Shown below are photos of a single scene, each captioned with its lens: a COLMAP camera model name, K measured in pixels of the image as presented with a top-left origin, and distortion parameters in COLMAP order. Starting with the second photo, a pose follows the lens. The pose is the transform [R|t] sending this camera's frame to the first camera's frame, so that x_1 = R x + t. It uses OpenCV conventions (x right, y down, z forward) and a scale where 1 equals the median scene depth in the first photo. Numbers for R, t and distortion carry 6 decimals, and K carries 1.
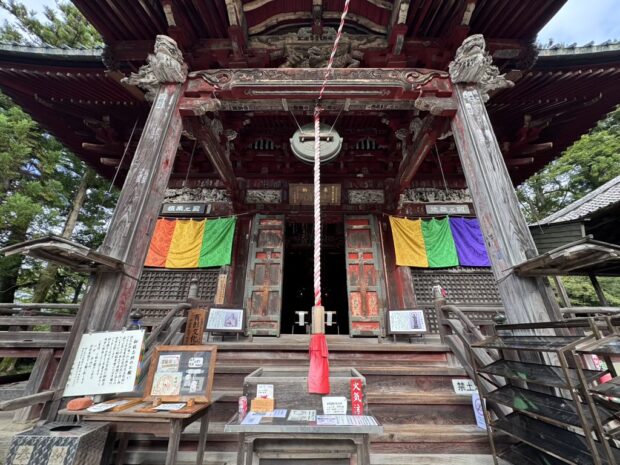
lens RADIAL K [[247.8, 0, 310.0], [0, 247.8, 232.5], [0, 0, 1]] dist [-0.001507, 0.000040]
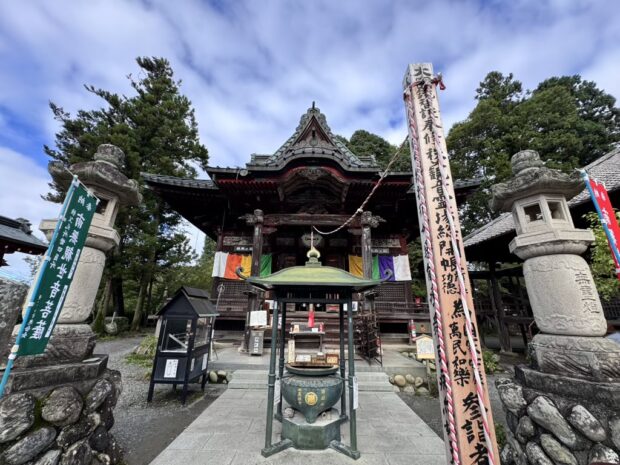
lens RADIAL K [[247.8, 0, 310.0], [0, 247.8, 232.5], [0, 0, 1]] dist [-0.001507, 0.000040]
pose [[0.999929, 0.009875, 0.006687, -0.007961], [-0.010414, 0.996242, 0.085991, -0.455203], [-0.005813, -0.086054, 0.996273, -1.083931]]
